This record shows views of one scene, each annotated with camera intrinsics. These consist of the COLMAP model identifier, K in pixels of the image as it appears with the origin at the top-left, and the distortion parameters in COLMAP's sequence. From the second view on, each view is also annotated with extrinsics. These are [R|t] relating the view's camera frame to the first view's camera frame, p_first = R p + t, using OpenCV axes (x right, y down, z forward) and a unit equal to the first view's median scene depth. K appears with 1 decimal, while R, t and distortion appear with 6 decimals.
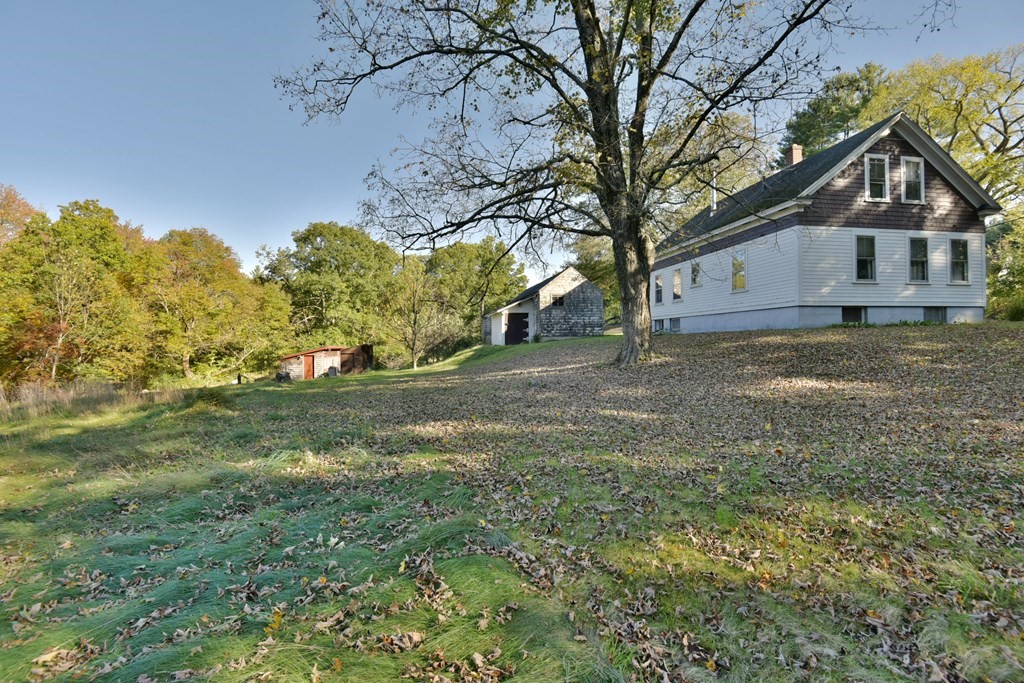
lens RADIAL K [[478.1, 0, 515.7], [0, 478.1, 341.9], [0, 0, 1]] dist [-0.001582, -0.009984]
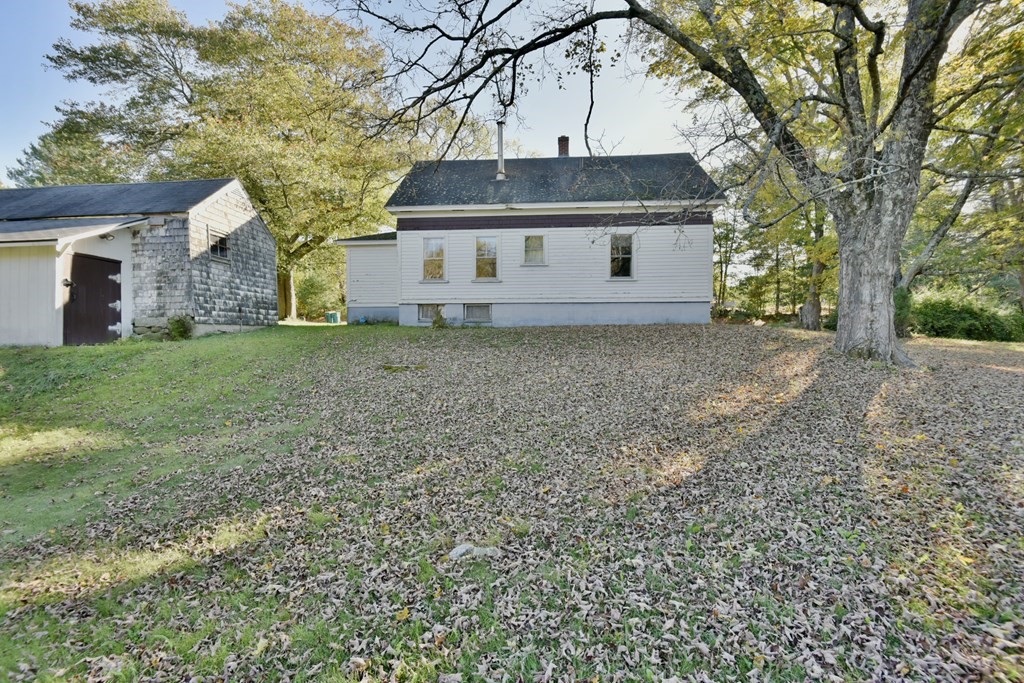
lens RADIAL K [[475.7, 0, 513.0], [0, 475.7, 337.9], [0, 0, 1]] dist [-0.002608, -0.015183]
pose [[0.233220, 0.009650, 0.972376, -0.277199], [0.004051, 0.999932, -0.010895, 0.006920], [-0.972415, 0.006480, 0.233165, 0.632829]]
